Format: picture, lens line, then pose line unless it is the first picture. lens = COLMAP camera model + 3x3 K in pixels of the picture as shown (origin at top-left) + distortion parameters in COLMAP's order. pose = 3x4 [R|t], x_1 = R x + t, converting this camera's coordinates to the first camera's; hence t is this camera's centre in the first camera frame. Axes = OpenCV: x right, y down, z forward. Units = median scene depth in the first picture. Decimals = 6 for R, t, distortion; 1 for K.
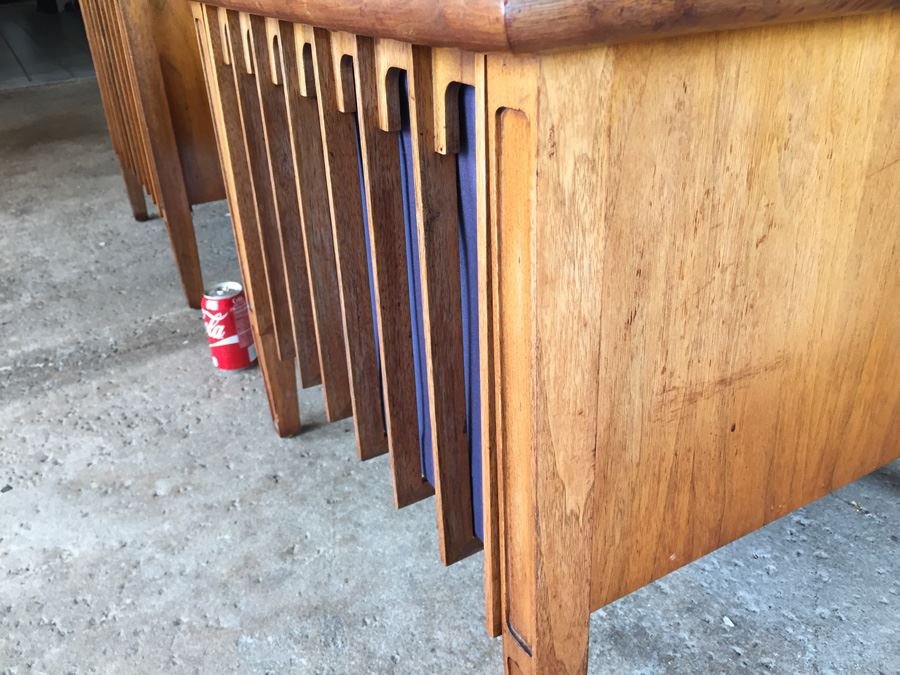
lens RADIAL K [[792.0, 0, 456.4], [0, 792.0, 343.7], [0, 0, 1]] dist [0.104072, -0.147147]
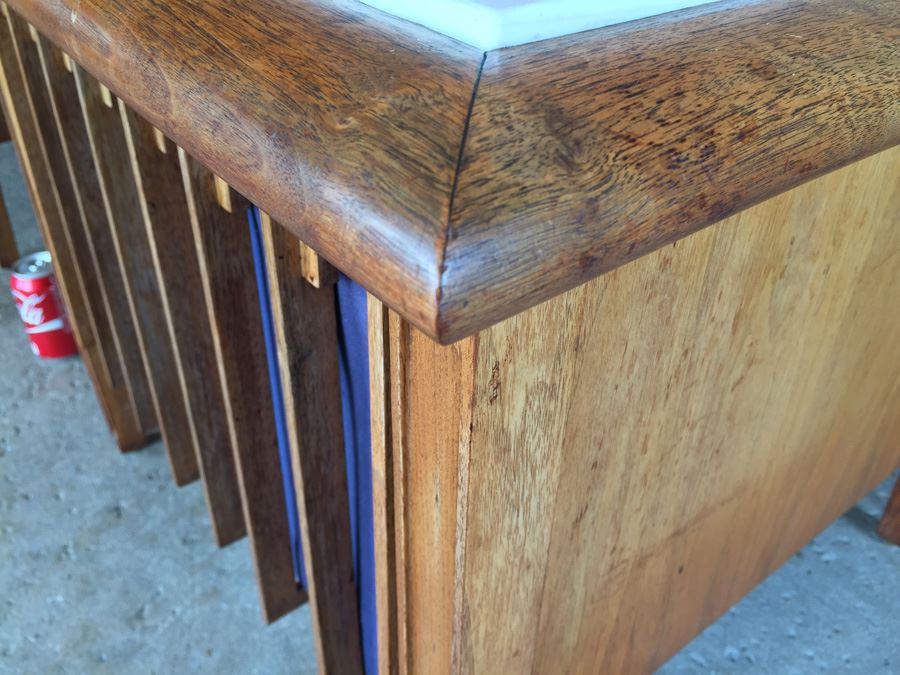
lens RADIAL K [[792.0, 0, 454.8], [0, 792.0, 342.0], [0, 0, 1]] dist [0.104072, -0.147147]
pose [[0.987294, -0.029882, 0.156070, -0.005499], [0.005862, 0.988340, 0.152150, -0.263141], [-0.158797, -0.149302, 0.975957, 0.277907]]
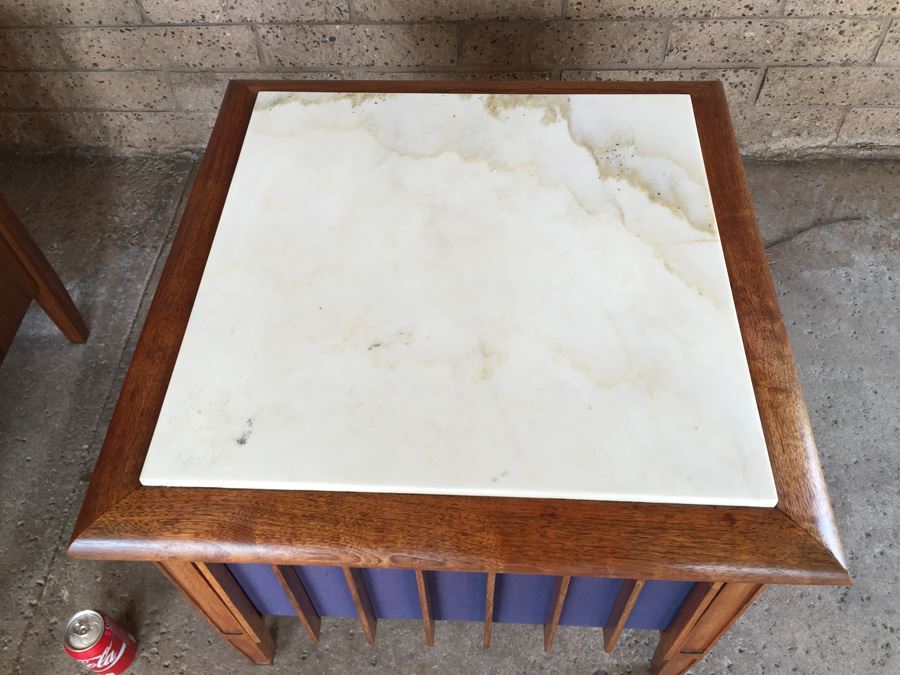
lens RADIAL K [[792.0, 0, 456.0], [0, 792.0, 329.9], [0, 0, 1]] dist [0.104072, -0.147147]
pose [[0.526851, -0.669053, 0.524210, -0.760900], [0.386741, 0.737906, 0.553106, -1.608248], [-0.756875, -0.088671, 0.647517, 0.205776]]
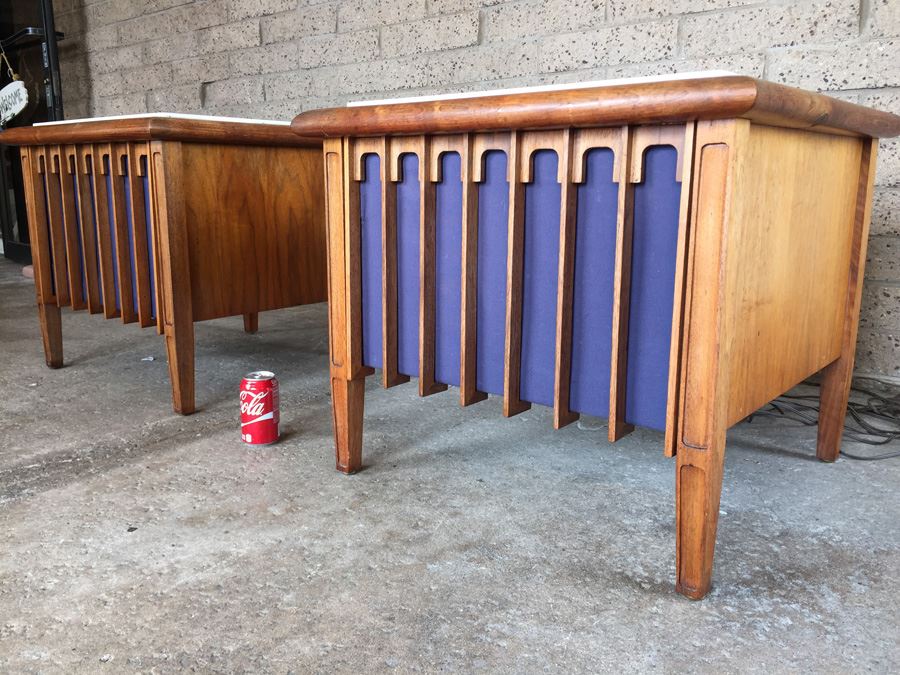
lens RADIAL K [[792.0, 0, 463.4], [0, 792.0, 342.5], [0, 0, 1]] dist [0.104072, -0.147147]
pose [[0.929427, -0.028710, 0.367888, -1.051181], [0.128328, 0.959887, -0.249296, 0.530298], [-0.345974, 0.278913, 0.895829, -0.475668]]
